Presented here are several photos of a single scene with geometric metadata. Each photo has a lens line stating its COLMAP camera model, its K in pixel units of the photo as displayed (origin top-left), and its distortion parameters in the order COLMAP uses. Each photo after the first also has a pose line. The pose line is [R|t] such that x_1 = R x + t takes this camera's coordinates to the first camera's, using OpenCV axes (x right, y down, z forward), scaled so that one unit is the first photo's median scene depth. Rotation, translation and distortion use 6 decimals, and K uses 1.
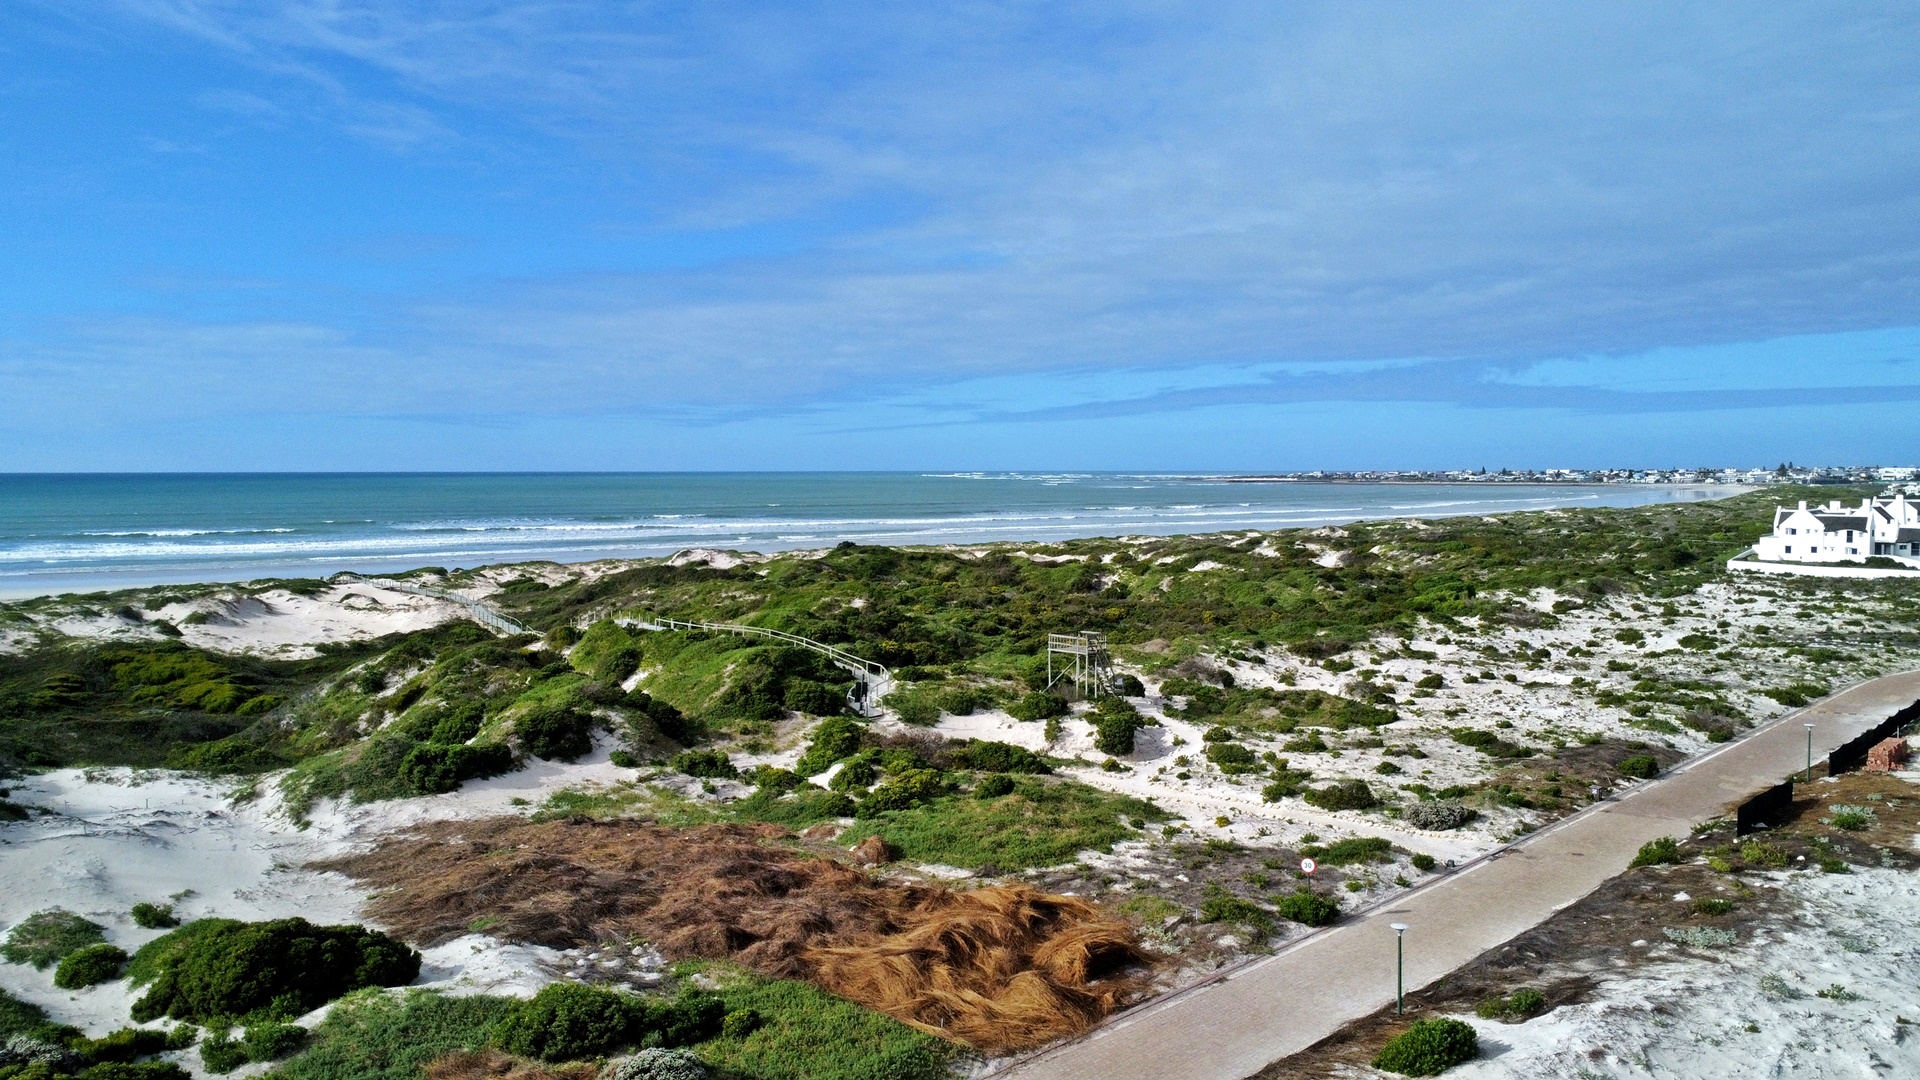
lens RADIAL K [[1487.8, 0, 963.8], [0, 1487.8, 540.3], [0, 0, 1]] dist [-0.028281, -0.009030]
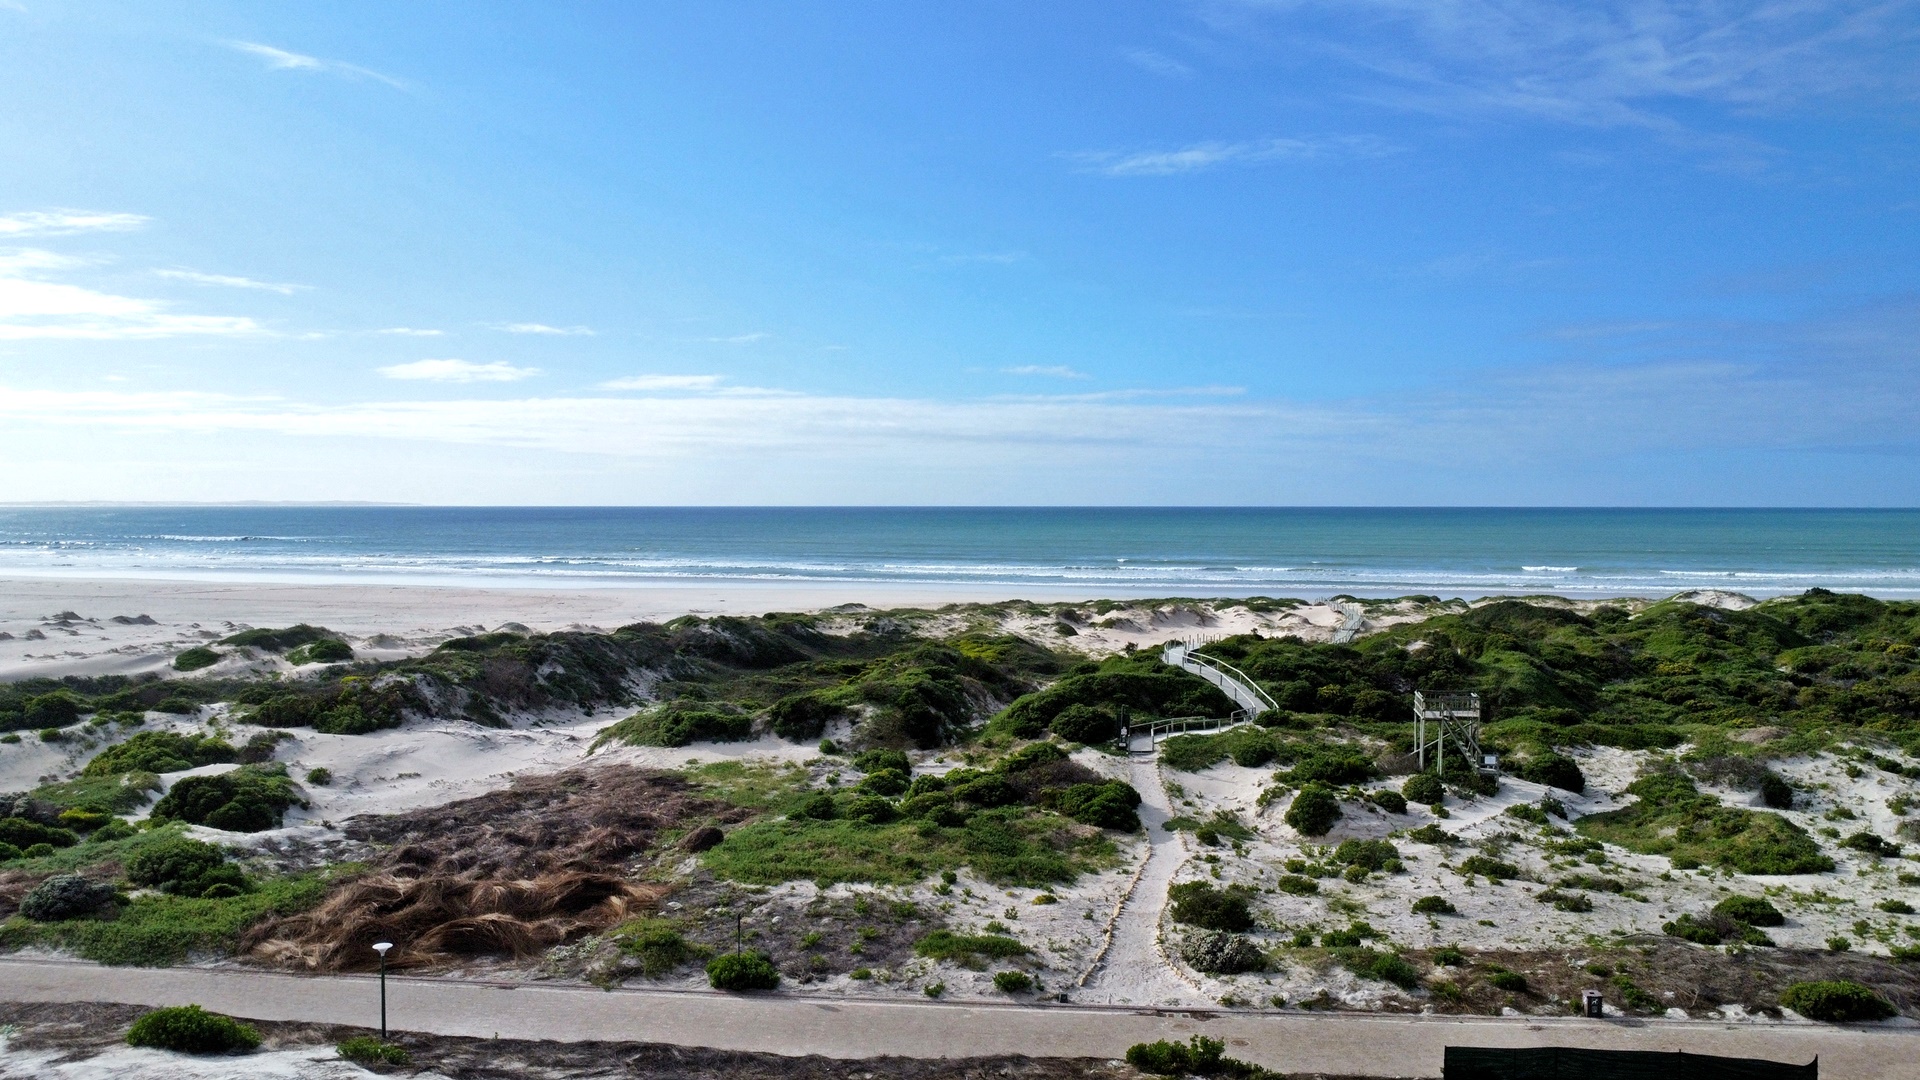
lens RADIAL K [[1431.8, 0, 954.5], [0, 1431.8, 418.1], [0, 0, 1]] dist [-0.020704, -0.002205]
pose [[0.611901, -0.045849, -0.789604, 0.462717], [-0.039919, 0.995256, -0.088725, -0.007309], [0.789926, 0.085811, 0.607168, 0.246971]]
